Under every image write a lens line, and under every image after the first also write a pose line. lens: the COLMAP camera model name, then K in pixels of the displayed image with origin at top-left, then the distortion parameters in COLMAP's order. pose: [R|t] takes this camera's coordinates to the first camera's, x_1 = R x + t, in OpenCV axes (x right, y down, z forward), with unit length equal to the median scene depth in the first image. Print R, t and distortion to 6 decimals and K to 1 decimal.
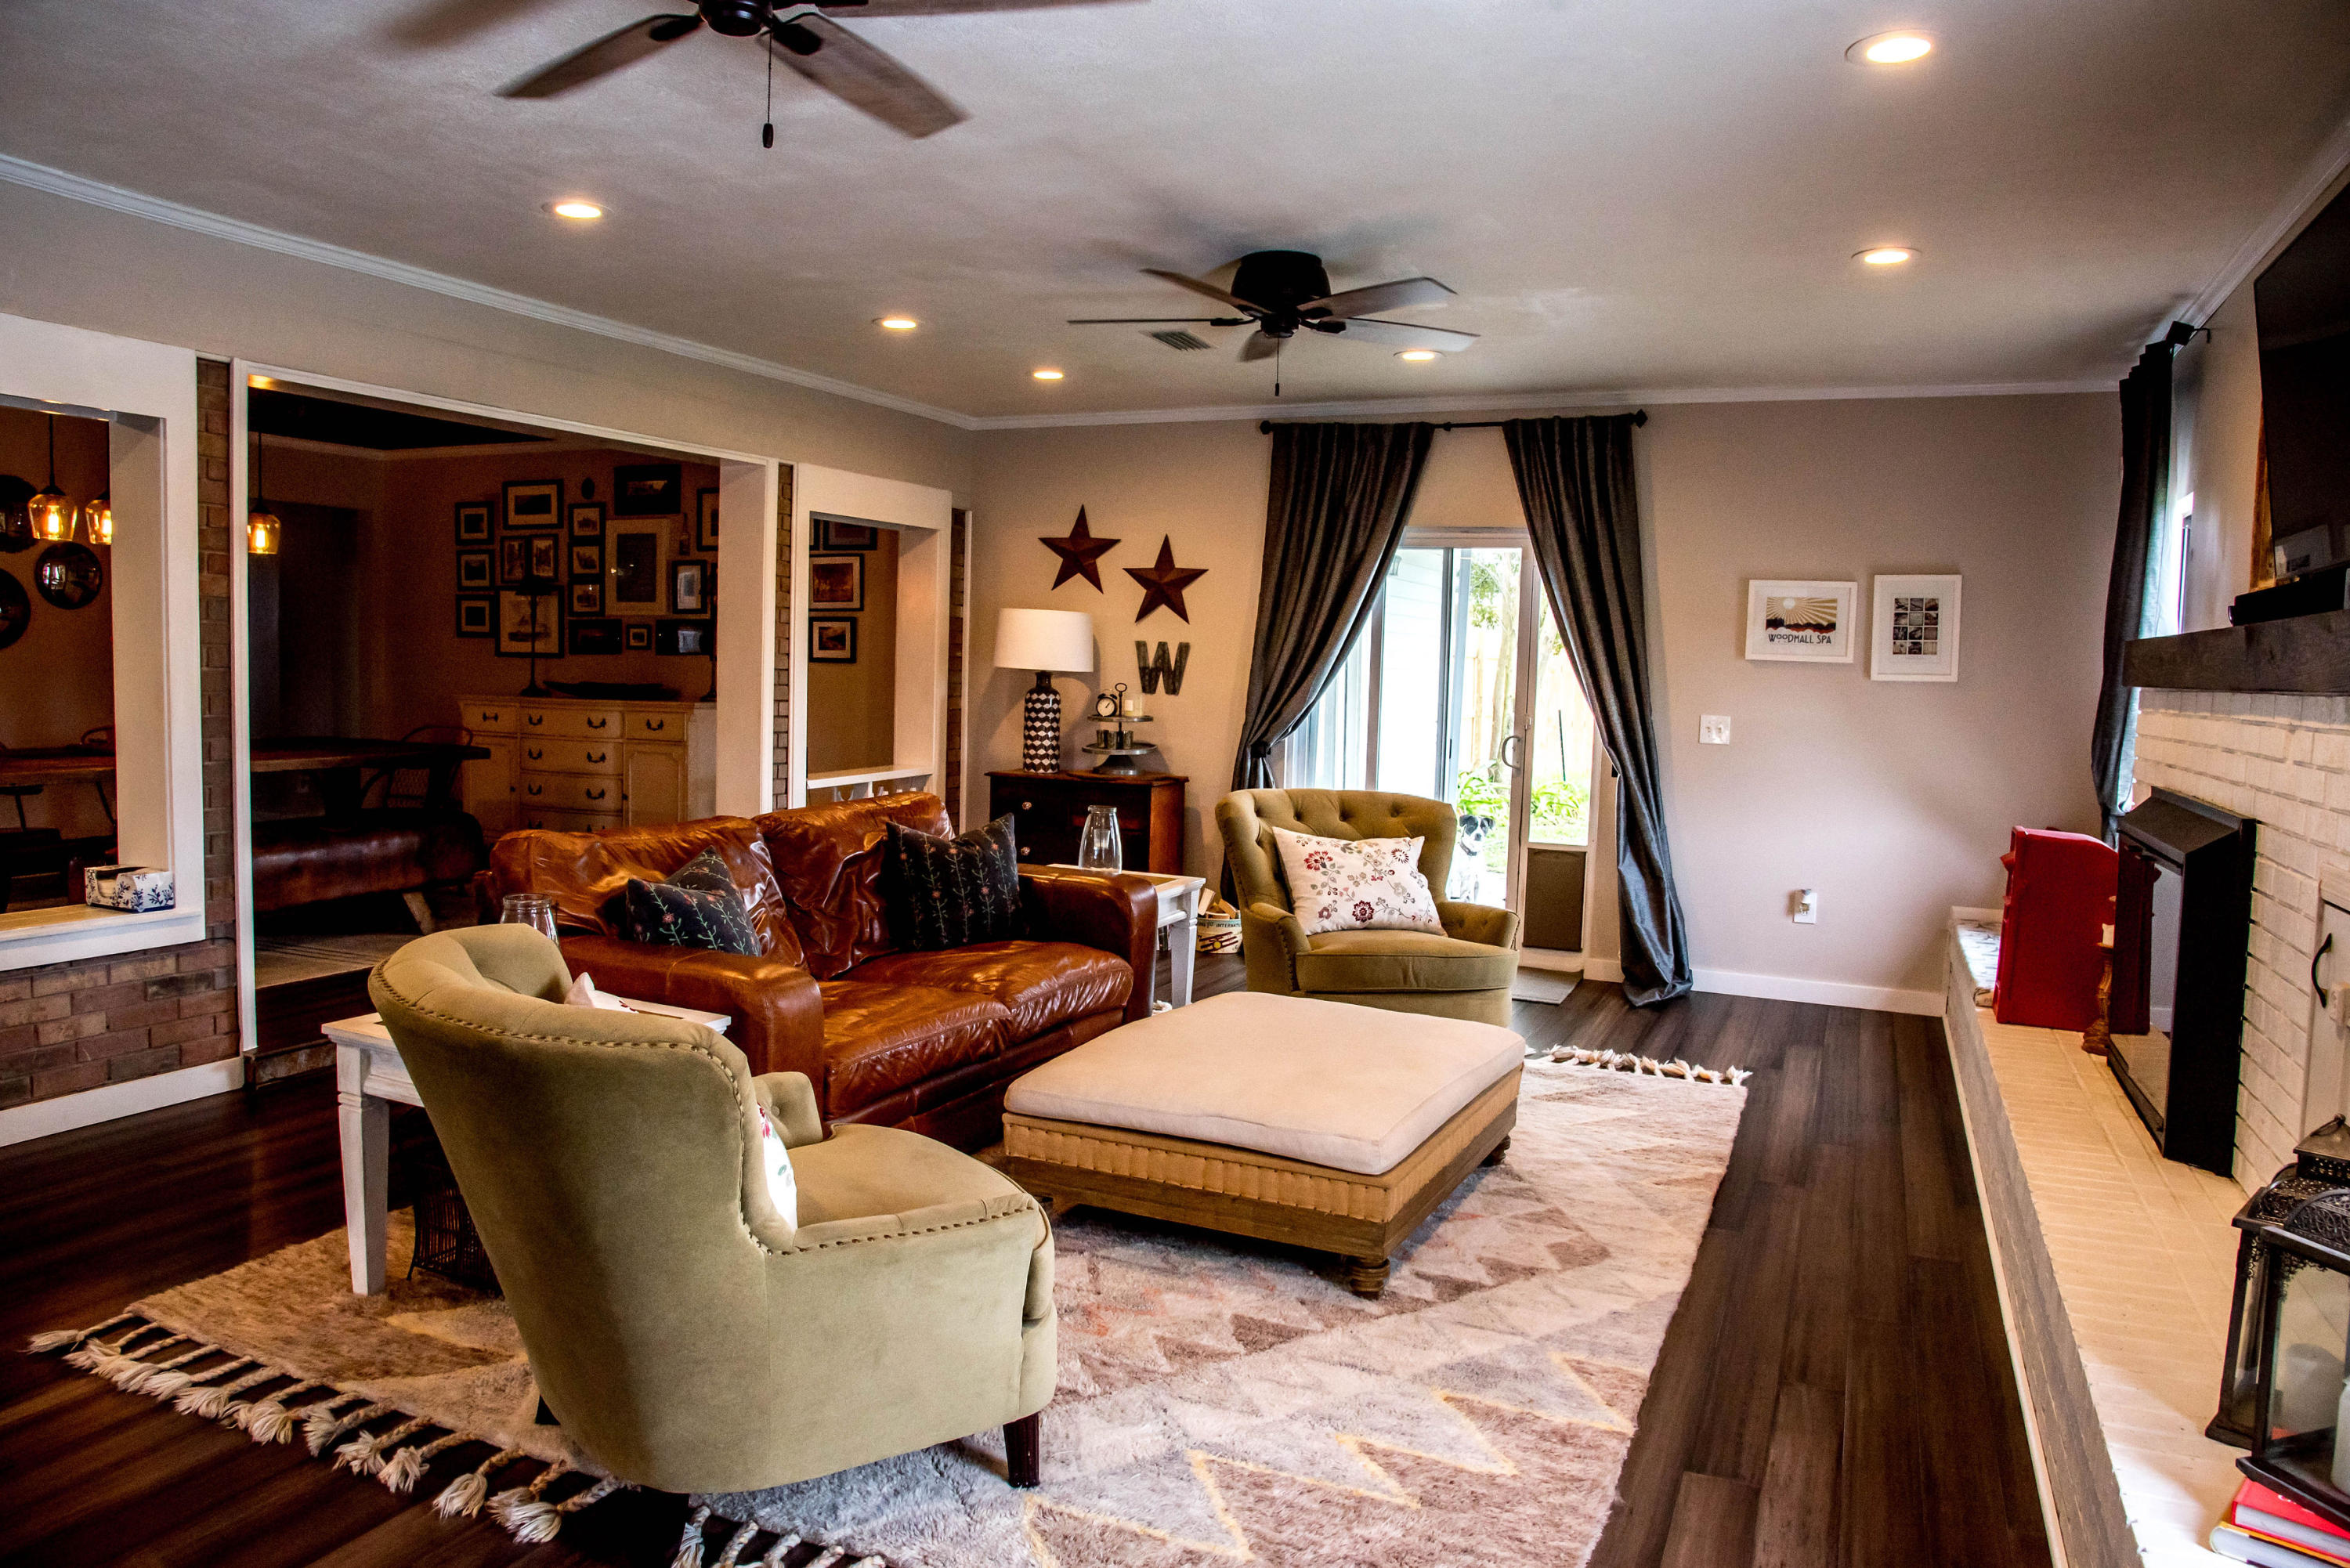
lens RADIAL K [[1639.5, 0, 1111.9], [0, 1639.5, 777.6], [0, 0, 1]] dist [-0.115999, 0.062371]
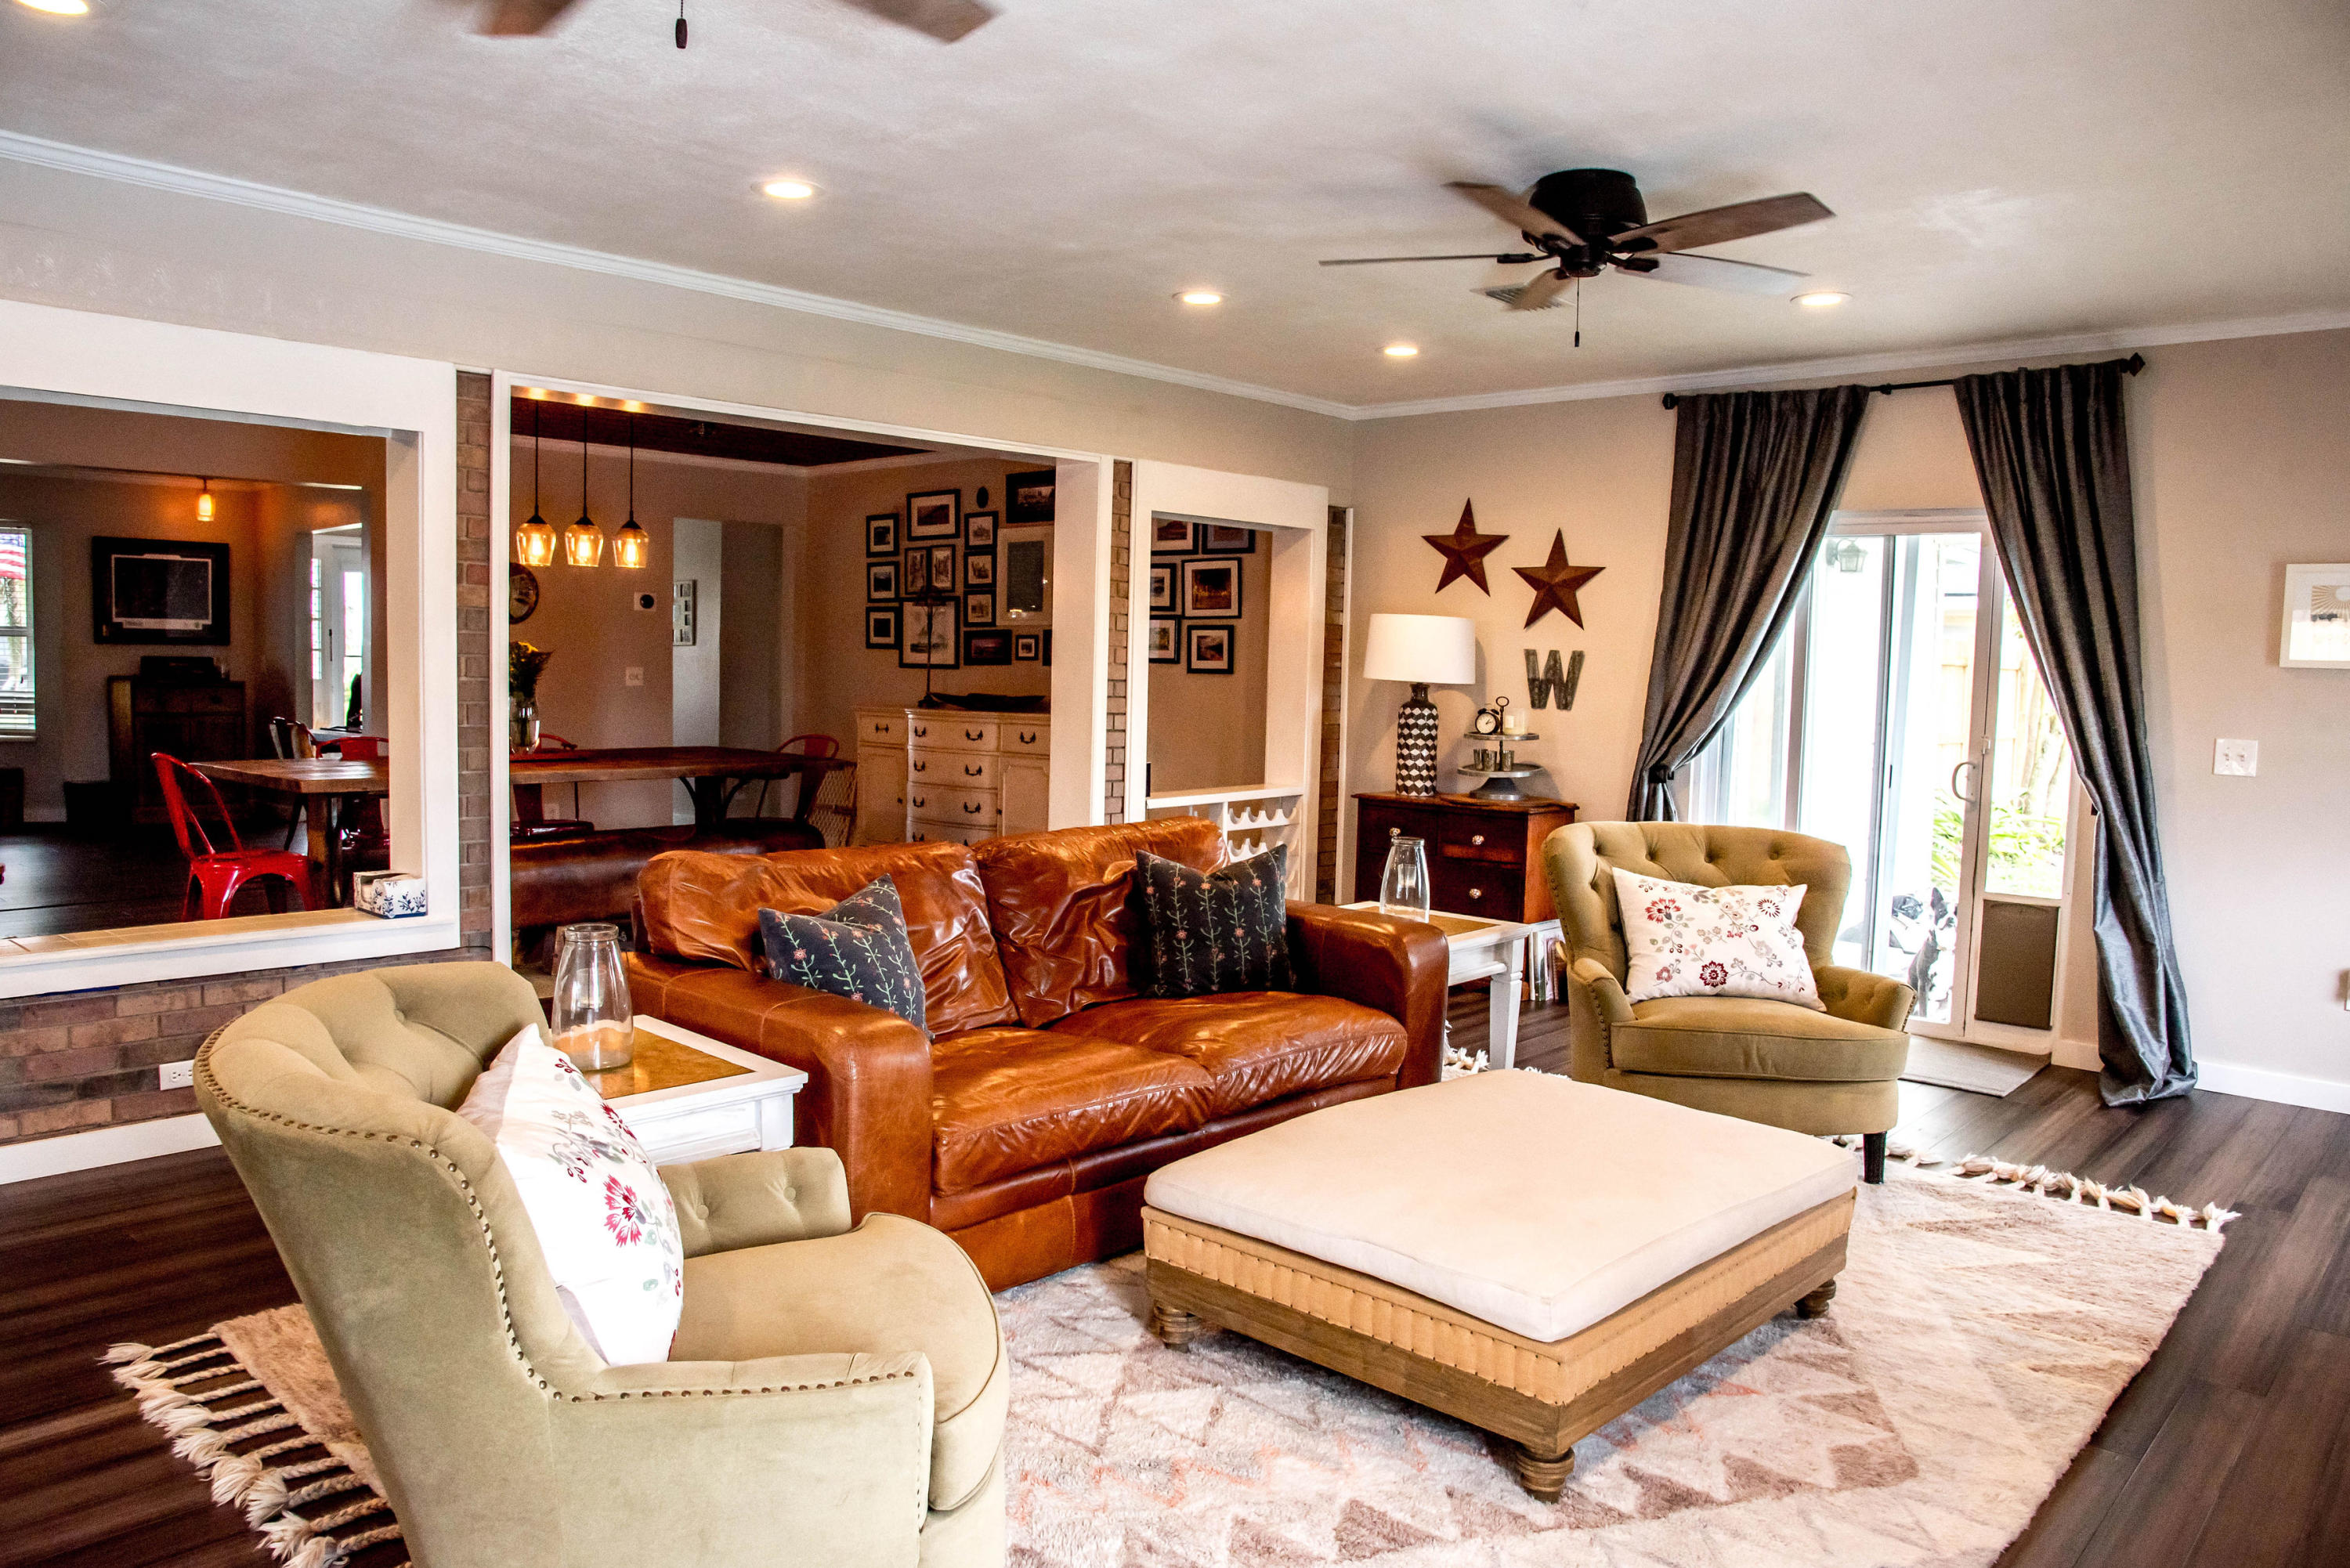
lens RADIAL K [[1639.5, 0, 1134.3], [0, 1639.5, 785.5], [0, 0, 1]] dist [-0.115999, 0.062371]
pose [[0.950425, 0.017741, -0.310447, 0.118289], [-0.018887, 0.999821, -0.000685, -0.006527], [0.310379, 0.006514, 0.950591, 0.127729]]
